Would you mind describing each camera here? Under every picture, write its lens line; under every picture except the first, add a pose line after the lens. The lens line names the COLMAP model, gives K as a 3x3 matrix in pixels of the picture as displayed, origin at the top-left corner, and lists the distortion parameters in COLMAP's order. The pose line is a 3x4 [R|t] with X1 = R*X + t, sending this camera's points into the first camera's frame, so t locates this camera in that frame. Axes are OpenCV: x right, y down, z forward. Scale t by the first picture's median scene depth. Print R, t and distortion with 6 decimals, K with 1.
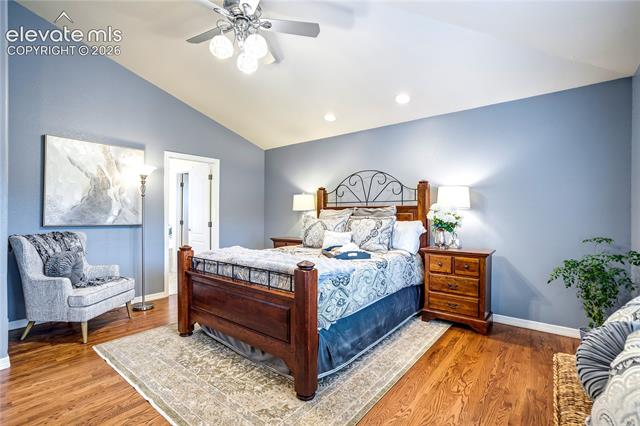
lens RADIAL K [[298.3, 0, 321.1], [0, 298.3, 213.5], [0, 0, 1]] dist [-0.018406, 0.001179]
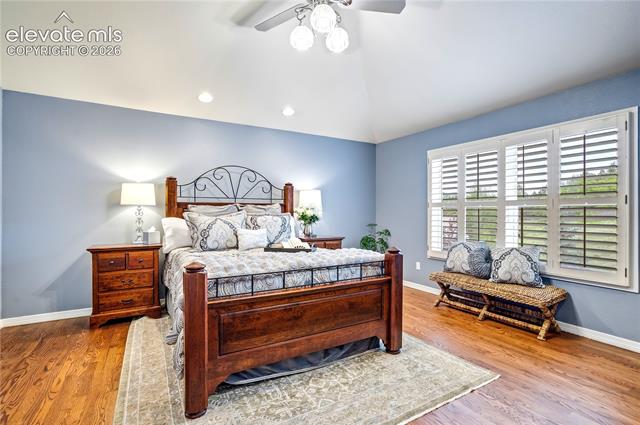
lens RADIAL K [[298.3, 0, 321.4], [0, 298.3, 213.1], [0, 0, 1]] dist [-0.018406, 0.001179]
pose [[0.360642, -0.003227, 0.932699, -0.810693], [-0.004345, 0.999977, 0.005140, 0.003610], [-0.932694, -0.005907, 0.360620, 0.490101]]
